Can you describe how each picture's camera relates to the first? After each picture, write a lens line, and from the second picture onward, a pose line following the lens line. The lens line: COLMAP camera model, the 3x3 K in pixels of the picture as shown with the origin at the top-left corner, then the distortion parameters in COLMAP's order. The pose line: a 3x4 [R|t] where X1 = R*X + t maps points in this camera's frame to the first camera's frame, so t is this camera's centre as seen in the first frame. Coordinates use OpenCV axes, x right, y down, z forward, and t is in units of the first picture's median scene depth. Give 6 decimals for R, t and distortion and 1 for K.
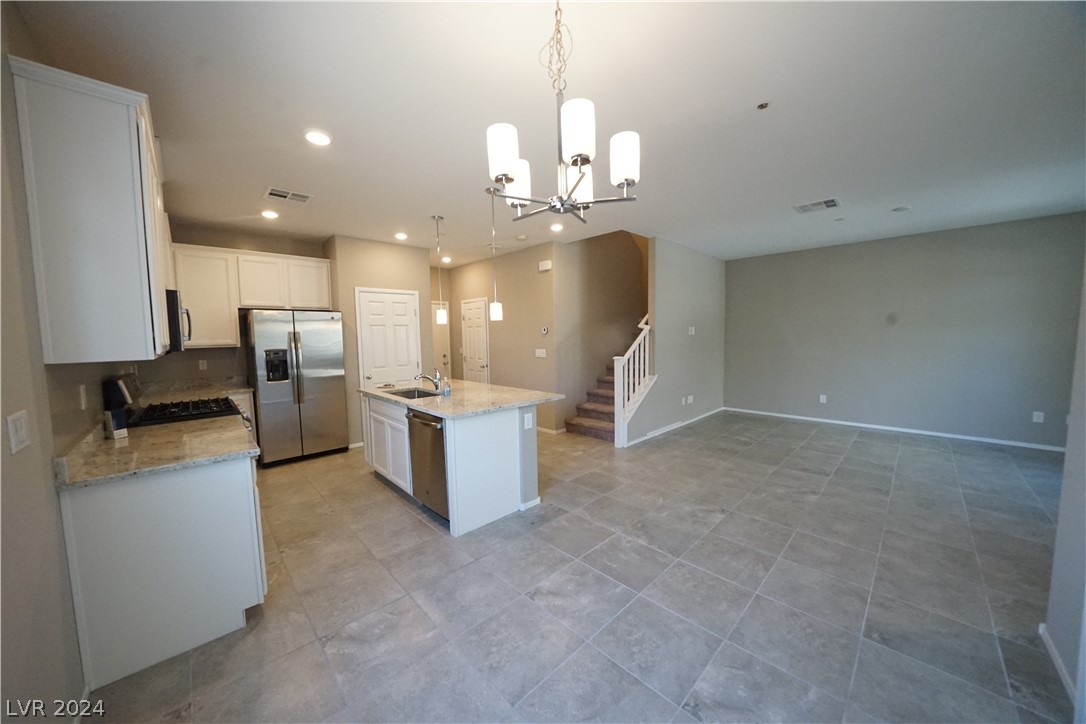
lens RADIAL K [[374.0, 0, 541.6], [0, 374.0, 365.0], [0, 0, 1]] dist [-0.029736, 0.004375]
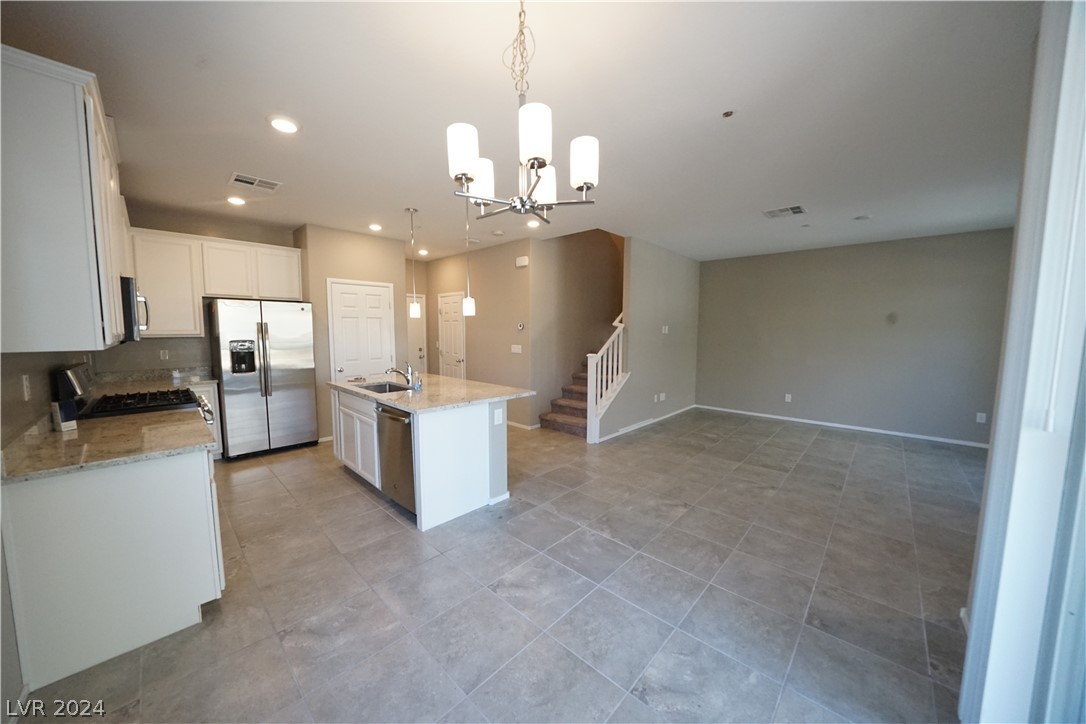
lens RADIAL K [[374.0, 0, 541.6], [0, 374.0, 365.0], [0, 0, 1]] dist [-0.029736, 0.004375]
pose [[0.998610, 0.016682, 0.050001, 0.037027], [-0.017323, 0.999773, 0.012416, -0.004801], [-0.049782, -0.013265, 0.998672, -0.014127]]
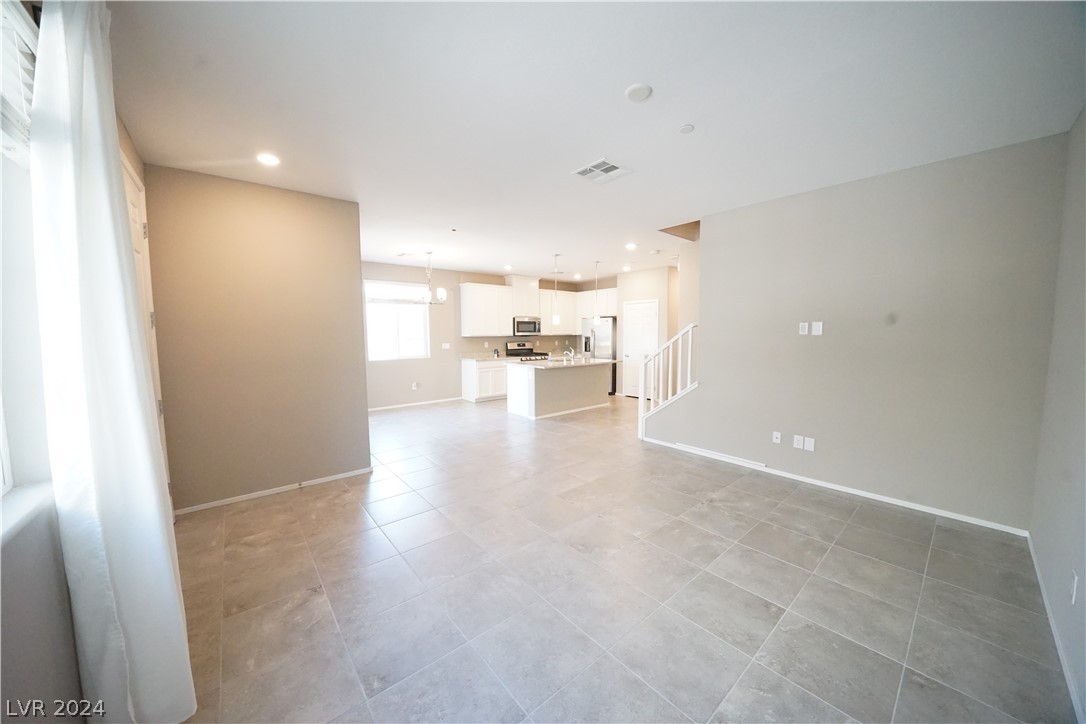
lens RADIAL K [[374.0, 0, 541.6], [0, 374.0, 365.0], [0, 0, 1]] dist [-0.029736, 0.004375]
pose [[-0.063969, 0.103921, -0.992526, 2.531175], [-0.074075, 0.991325, 0.108569, -0.165454], [0.995199, 0.080466, -0.055717, 1.512106]]
